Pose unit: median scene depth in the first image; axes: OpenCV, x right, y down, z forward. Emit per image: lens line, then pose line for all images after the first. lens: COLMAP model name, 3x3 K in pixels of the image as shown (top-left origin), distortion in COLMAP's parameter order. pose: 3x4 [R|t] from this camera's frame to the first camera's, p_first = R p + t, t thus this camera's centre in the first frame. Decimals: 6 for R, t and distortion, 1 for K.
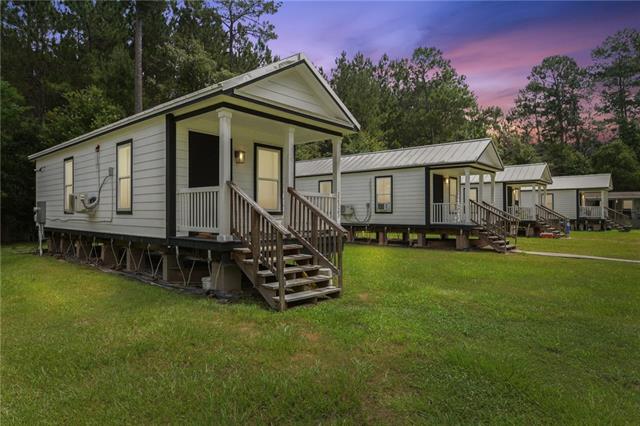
lens RADIAL K [[386.8, 0, 320.0], [0, 386.8, 213.0], [0, 0, 1]] dist [-0.000712, -0.000082]
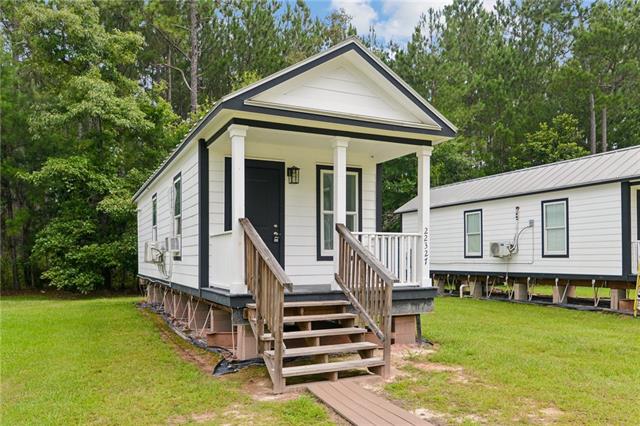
lens RADIAL K [[518.1, 0, 320.3], [0, 518.1, 264.9], [0, 0, 1]] dist [0.004607, 0.001952]
pose [[0.916479, -0.003322, -0.400069, 0.281362], [0.008074, 0.999915, 0.010192, 0.004717], [0.400001, -0.012571, 0.916428, 0.079165]]
